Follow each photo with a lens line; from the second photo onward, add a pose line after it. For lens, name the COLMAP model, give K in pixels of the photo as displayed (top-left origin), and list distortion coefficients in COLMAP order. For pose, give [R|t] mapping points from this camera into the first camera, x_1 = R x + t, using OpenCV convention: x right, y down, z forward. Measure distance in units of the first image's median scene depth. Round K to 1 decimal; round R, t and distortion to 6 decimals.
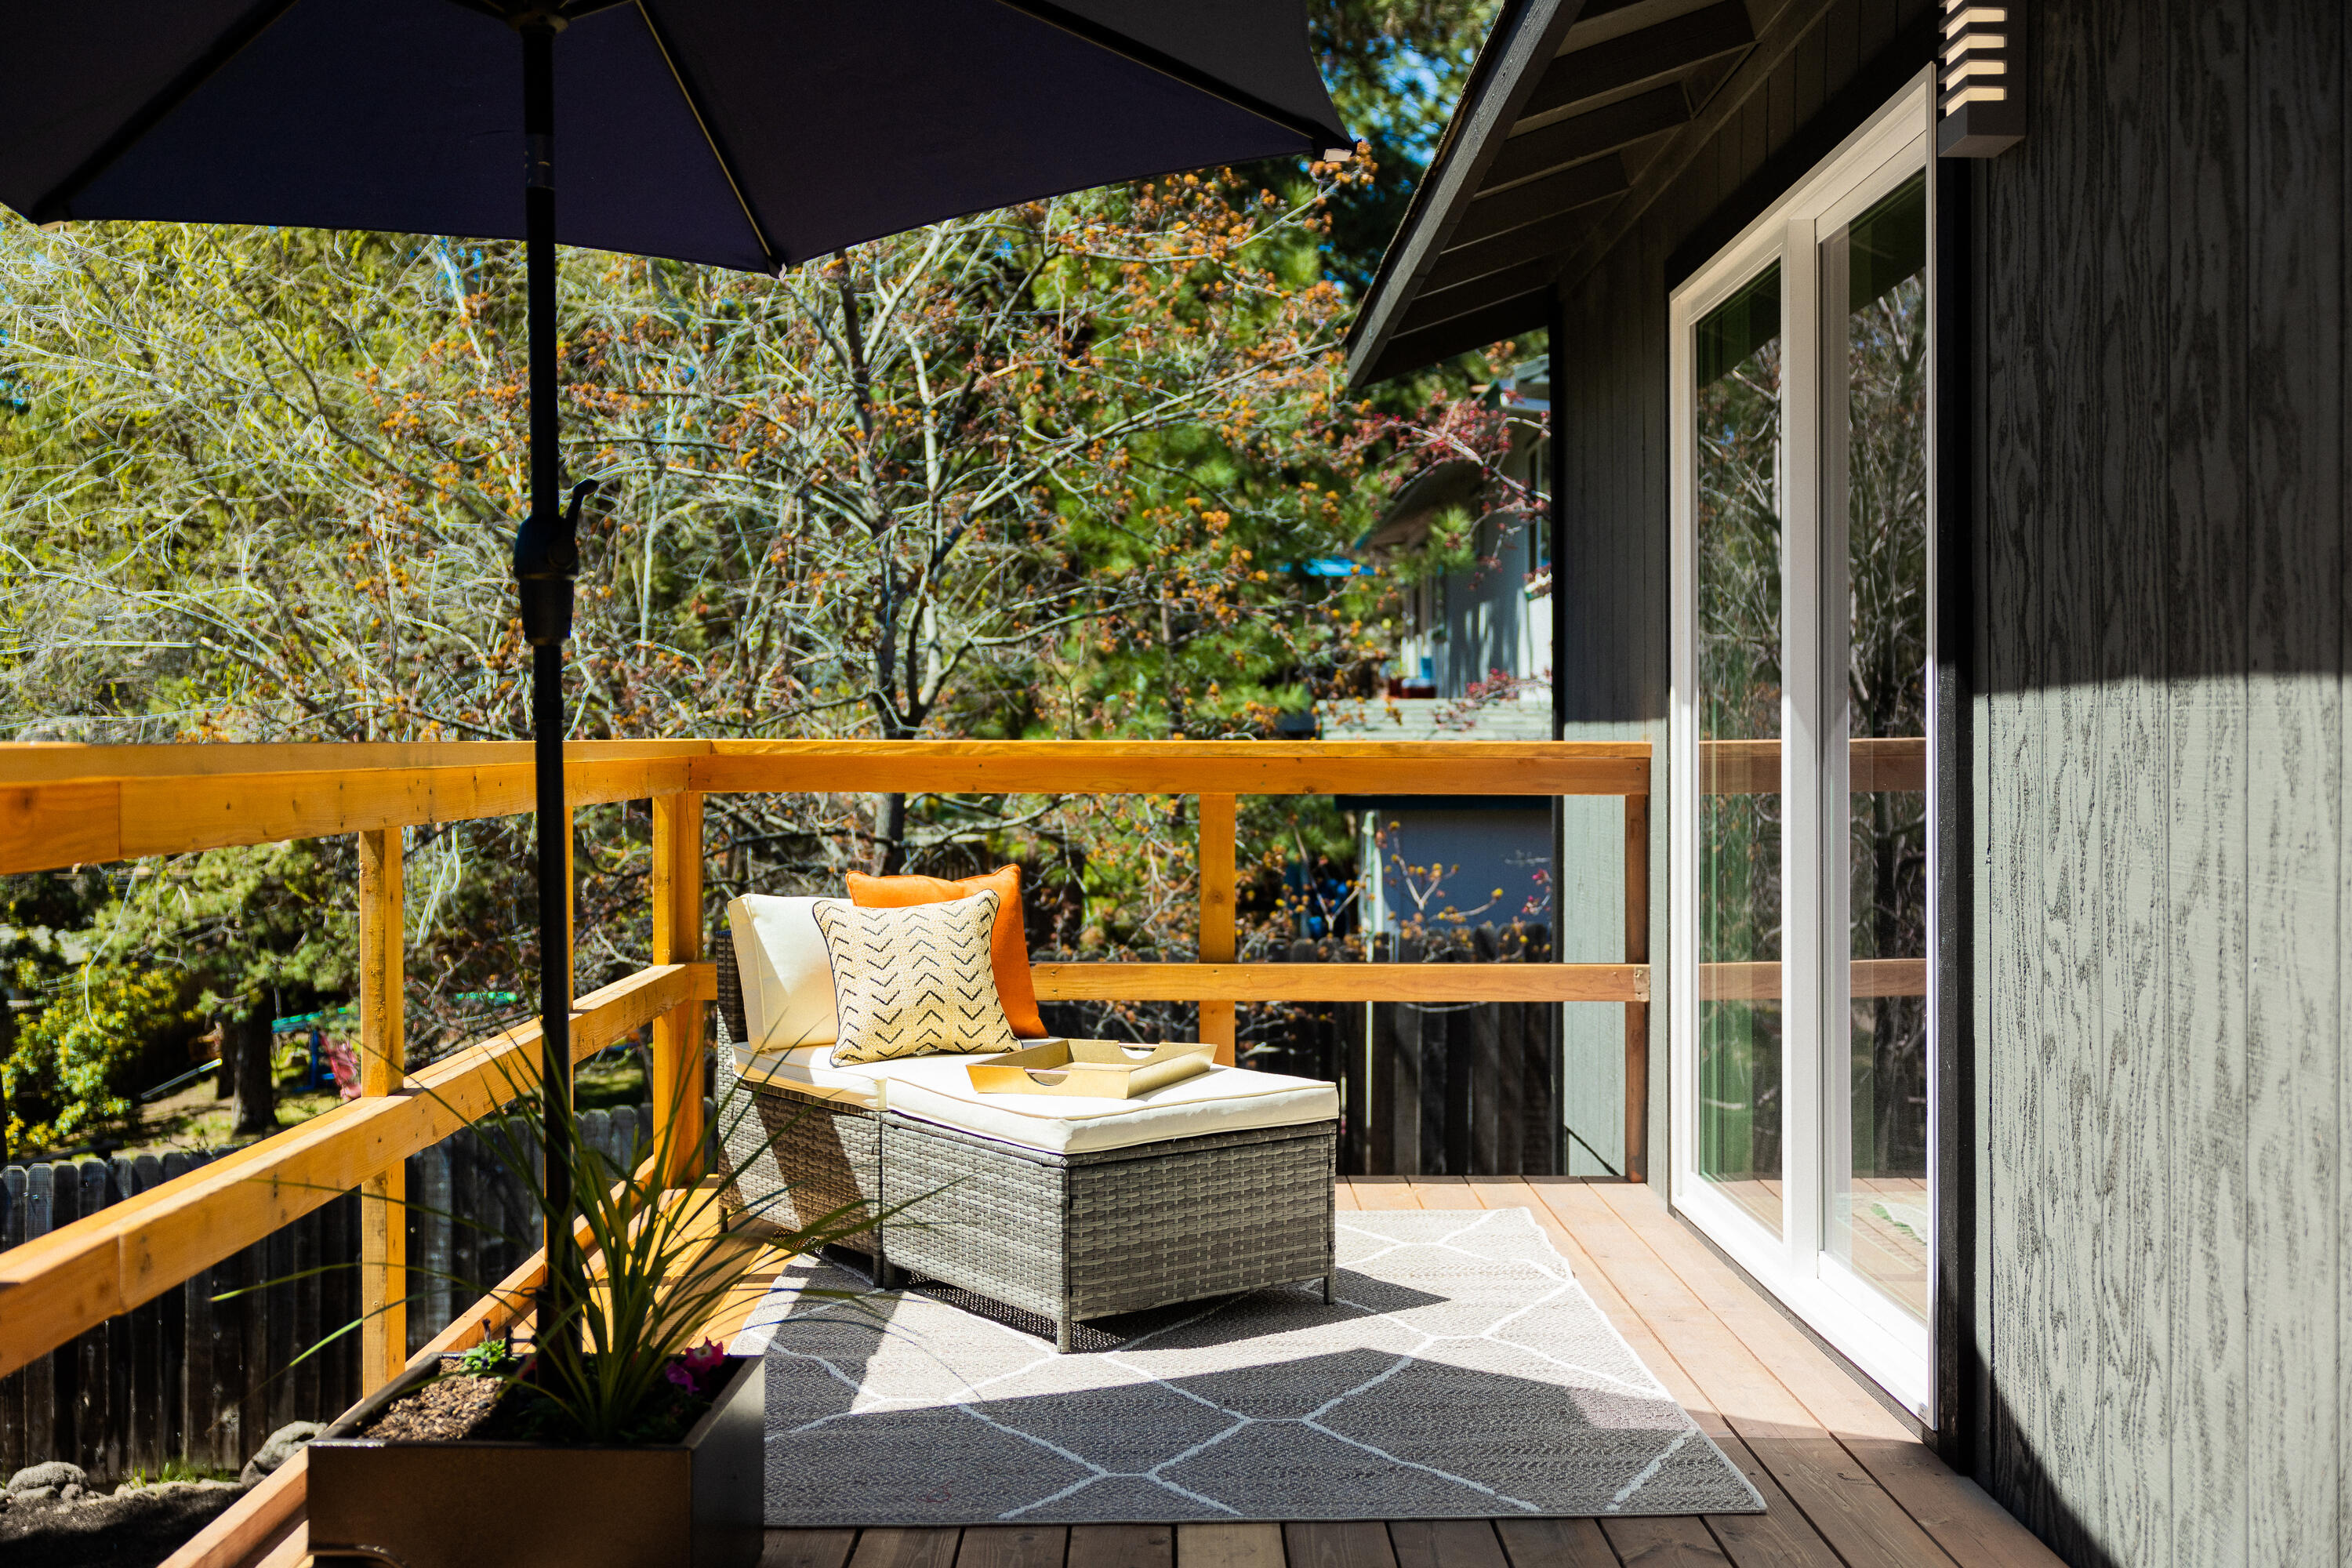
lens RADIAL K [[2432.2, 0, 1176.0], [0, 2432.2, 784.0], [0, 0, 1]] dist [0.011688, 0.010891]
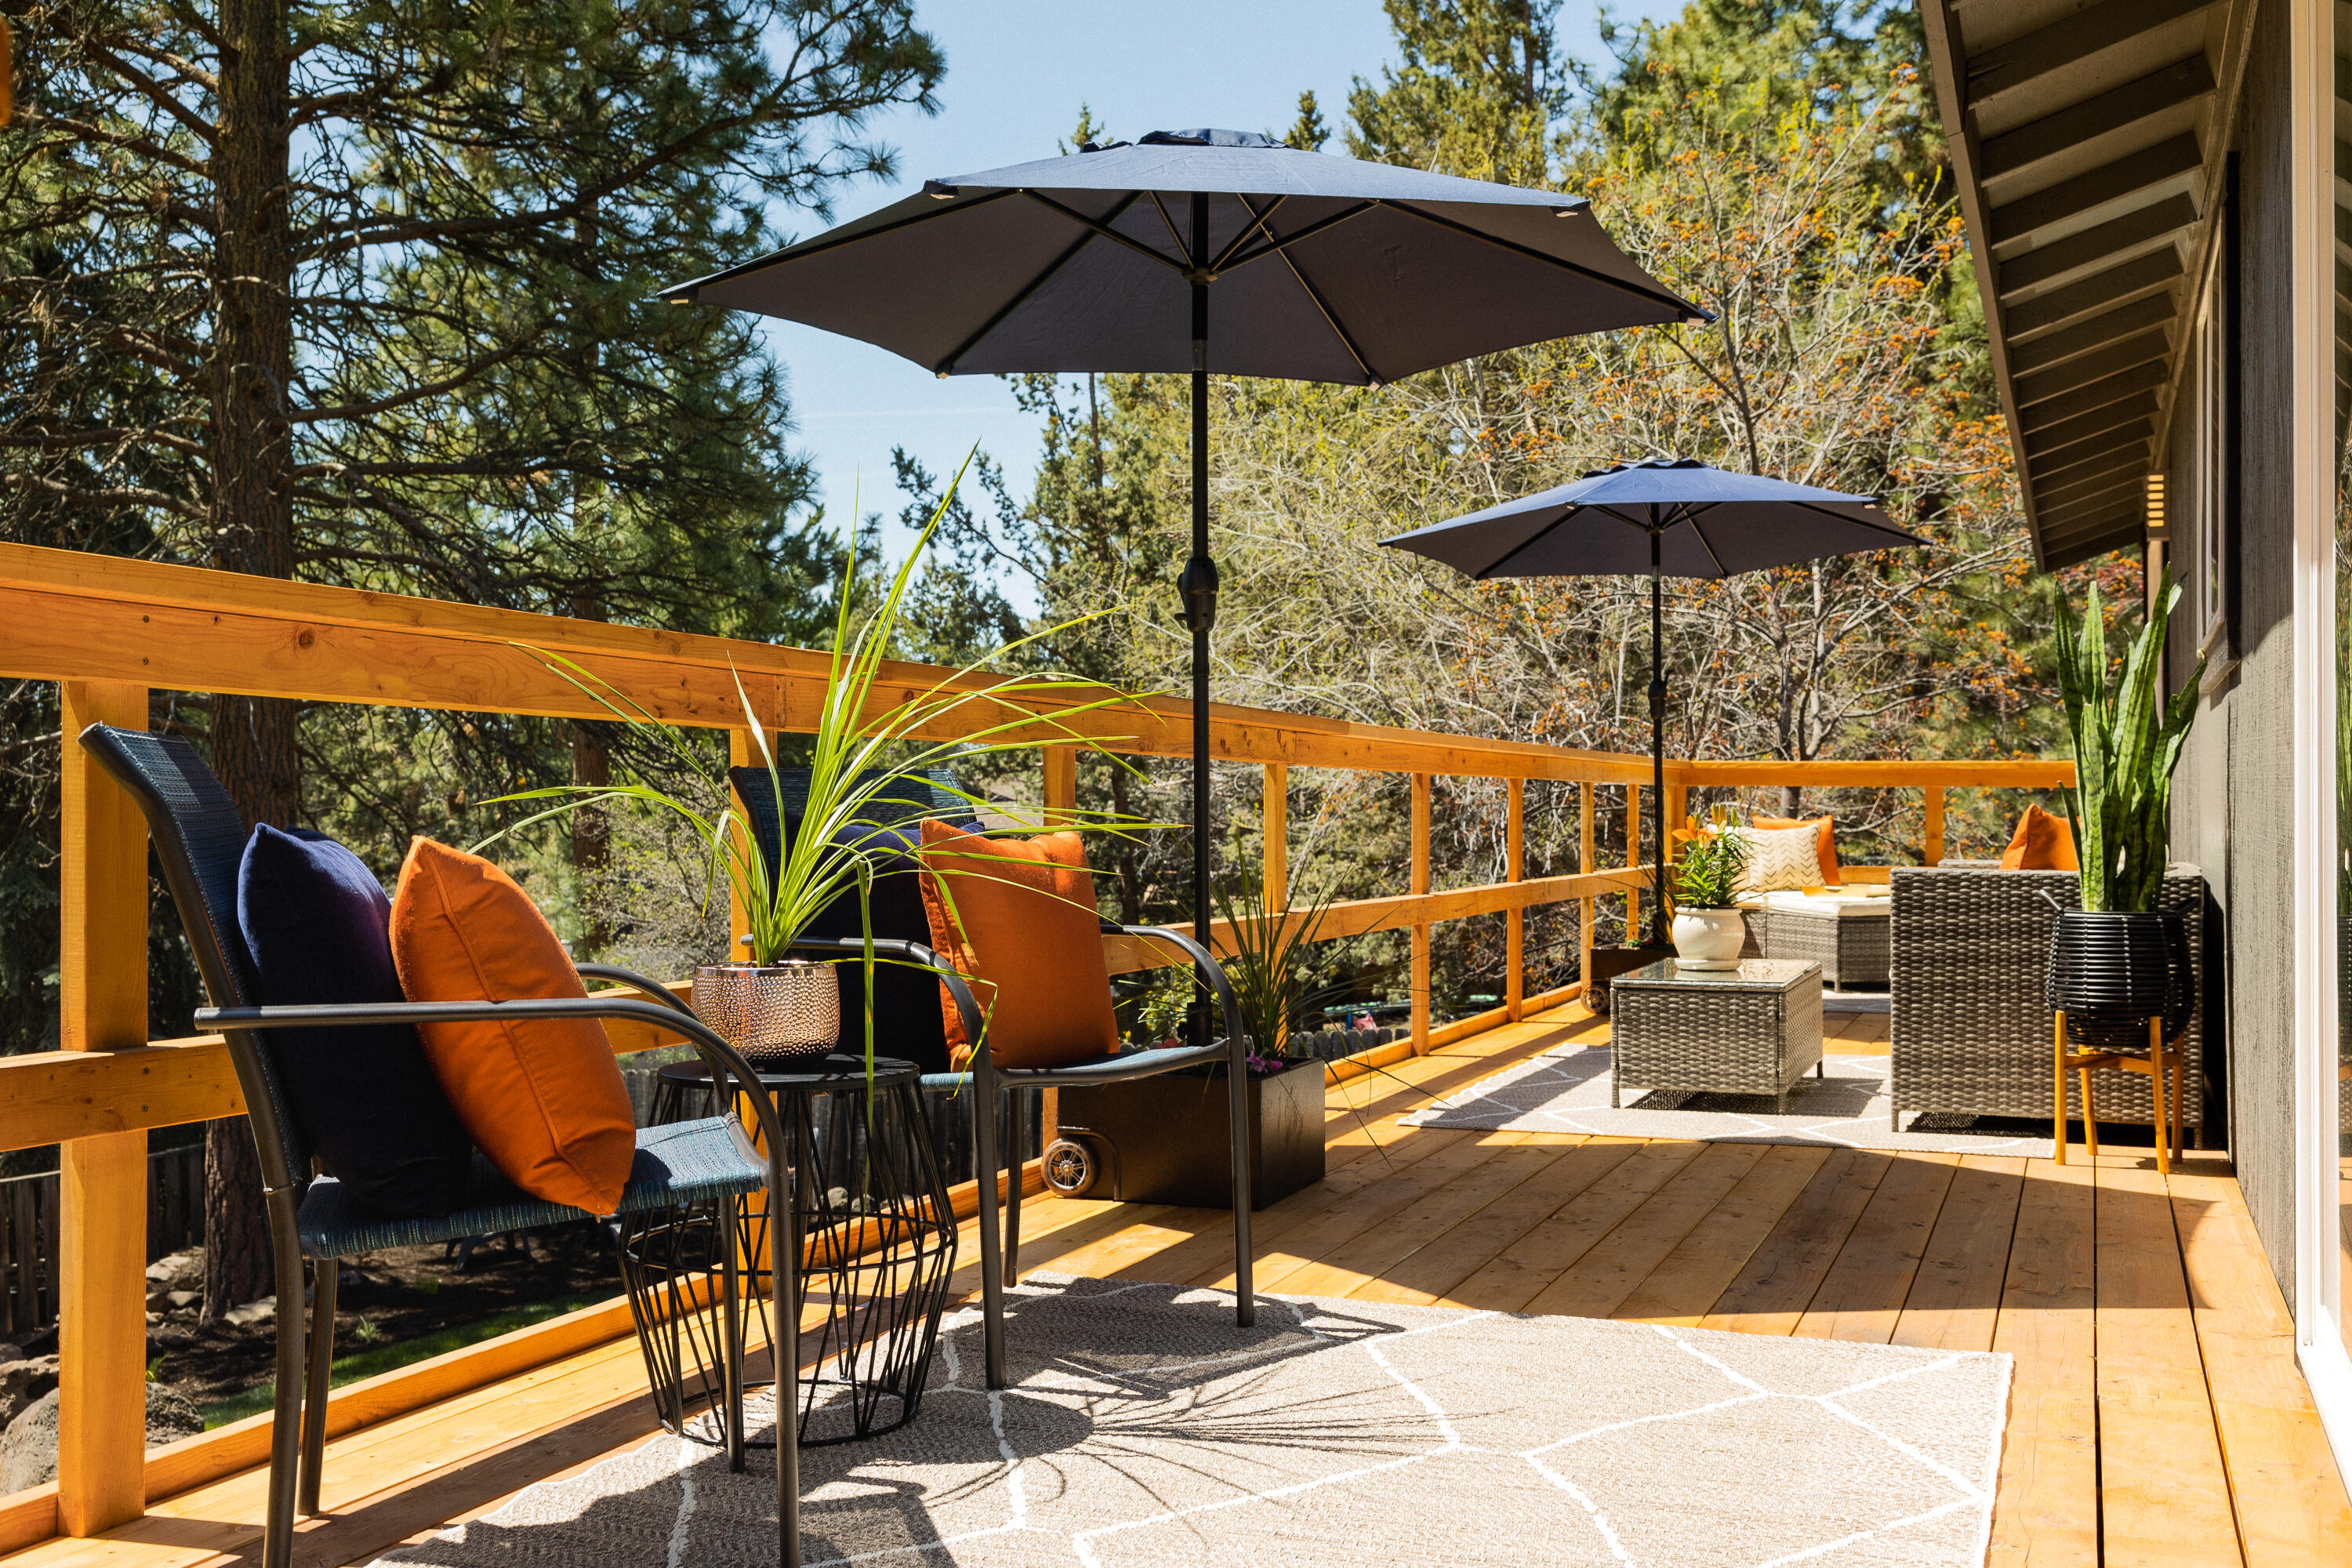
lens RADIAL K [[2326.2, 0, 1176.0], [0, 2326.2, 784.0], [0, 0, 1]] dist [0.014835, 0.009225]
pose [[0.927275, 0.002229, -0.374375, 0.080597], [-0.012968, 0.999573, -0.026170, 0.031015], [0.374157, 0.029122, 0.926908, -0.549605]]
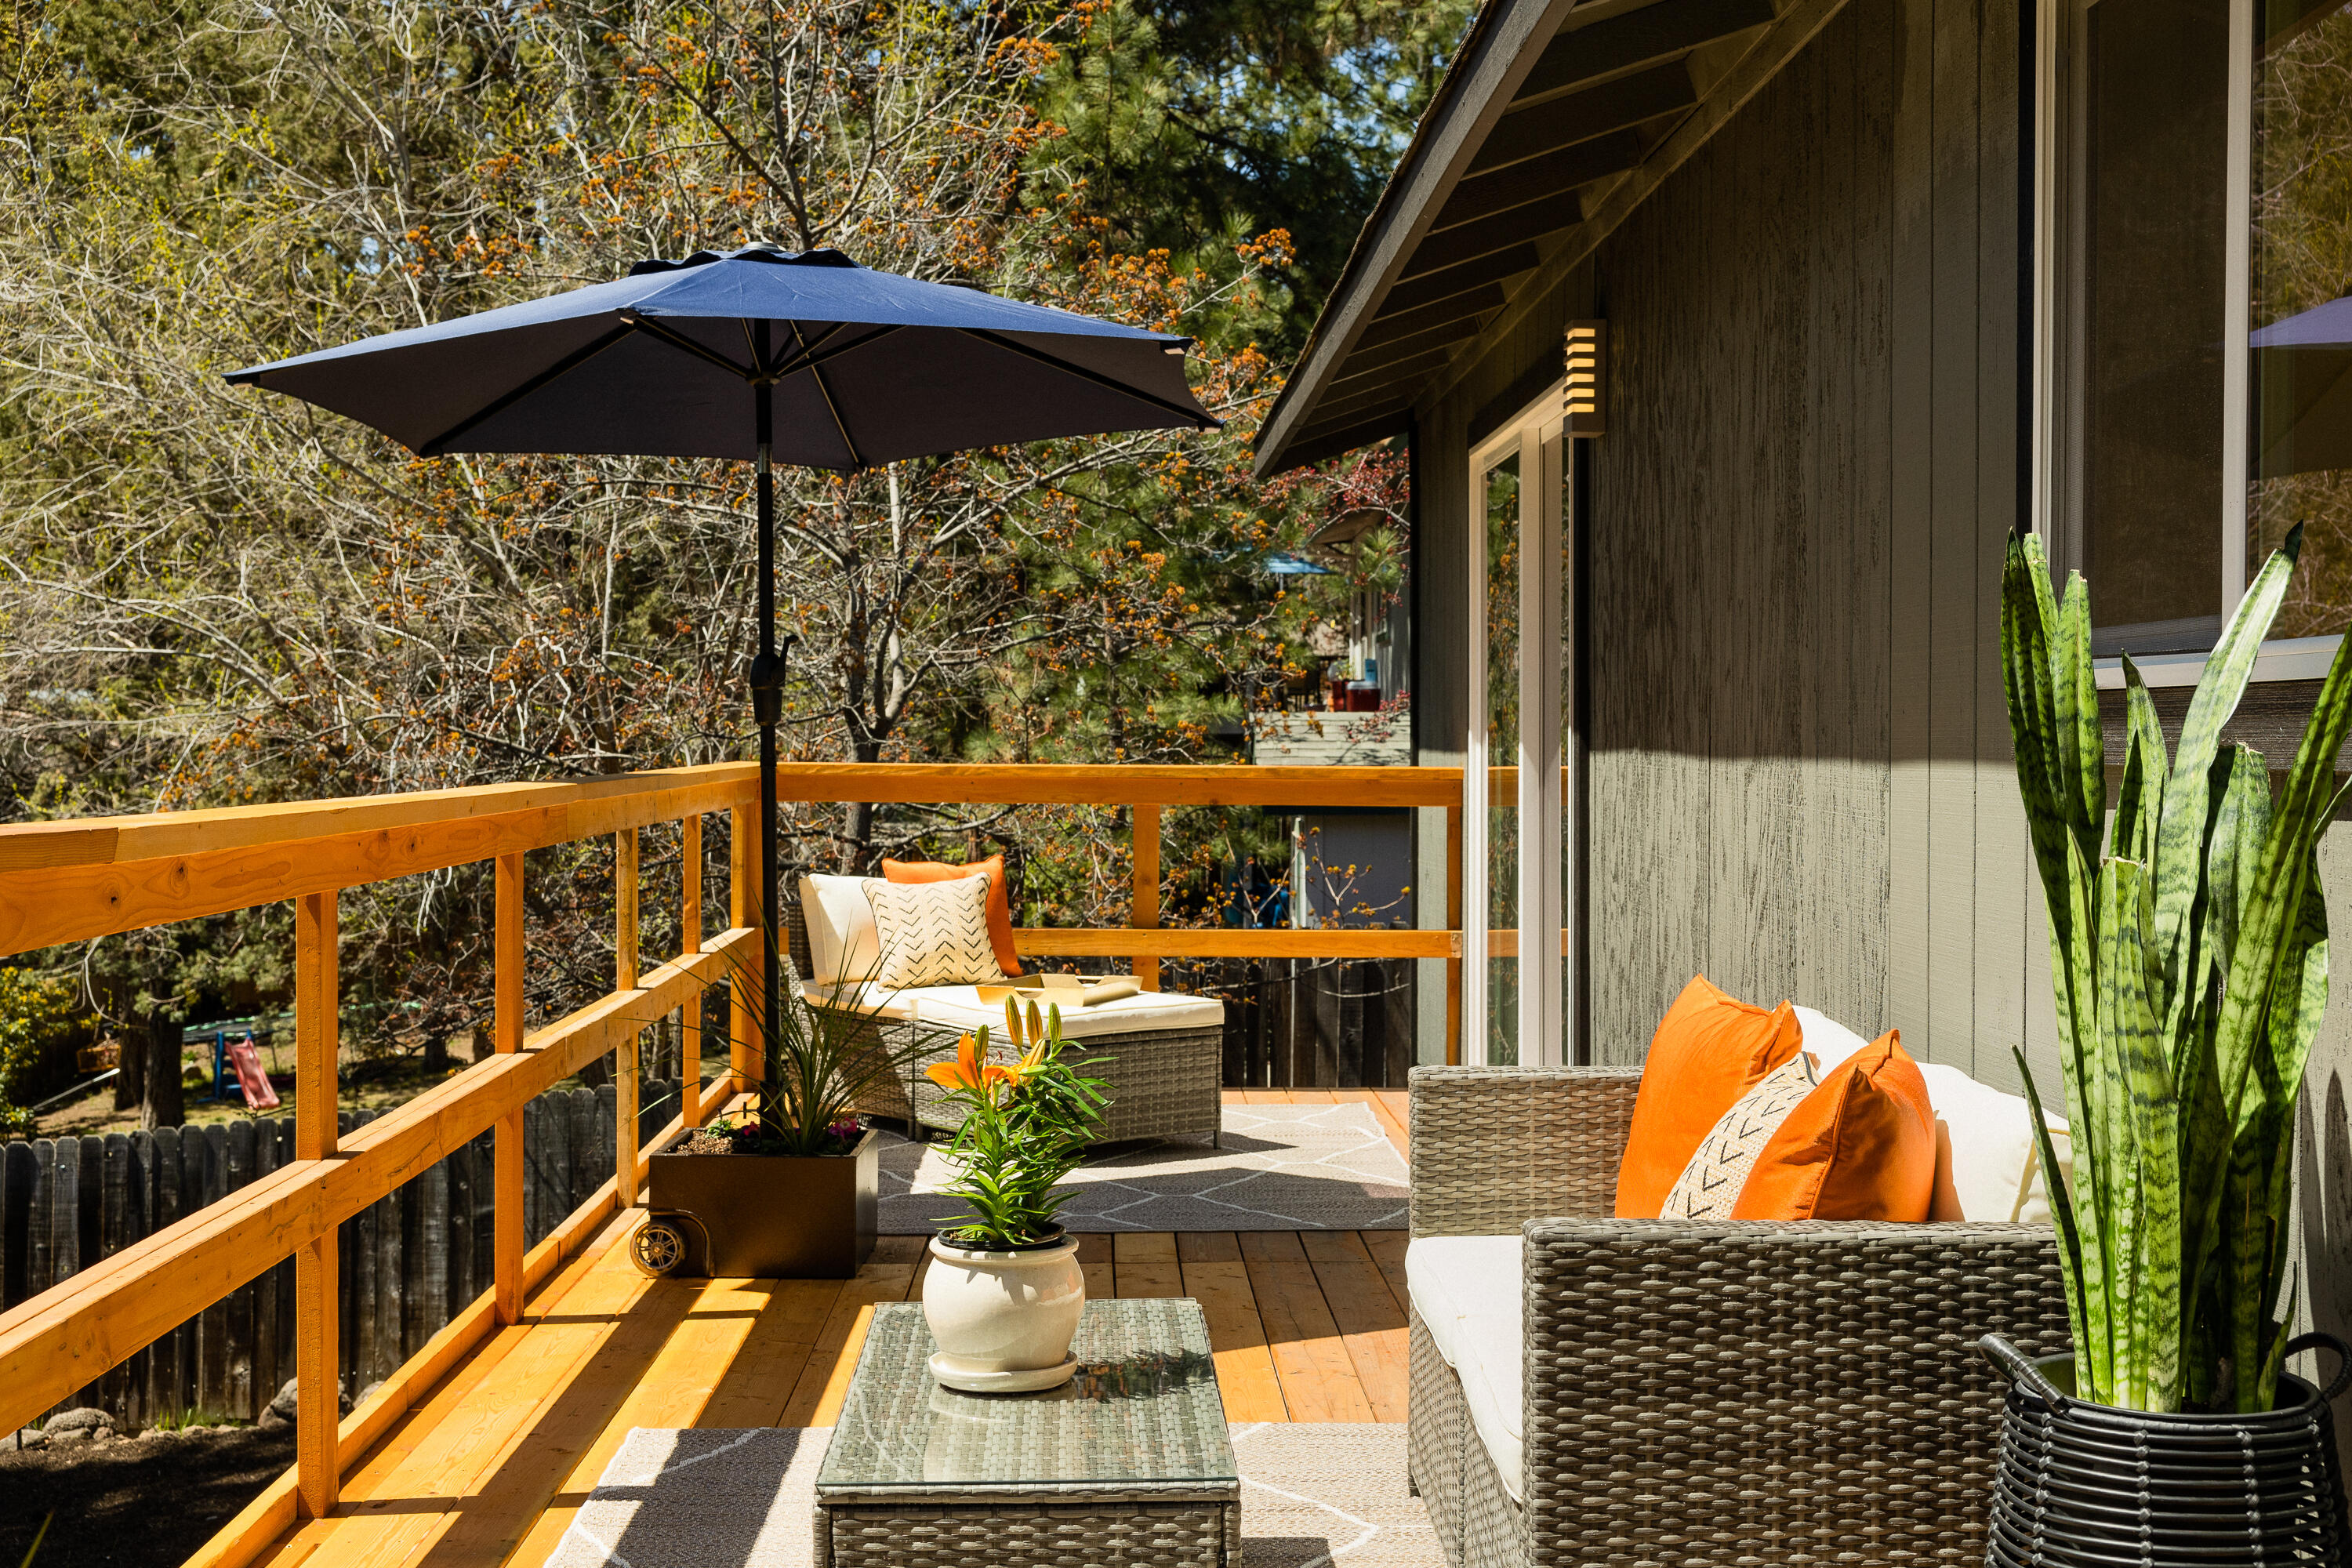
lens RADIAL K [[2760.3, 0, 1176.0], [0, 2760.3, 784.0], [0, 0, 1]] dist [0.018967, -0.001691]
pose [[0.999766, 0.004388, 0.021183, 0.000384], [-0.004398, 0.999990, 0.000407, -0.003974], [-0.021181, -0.000500, 0.999776, -0.268034]]
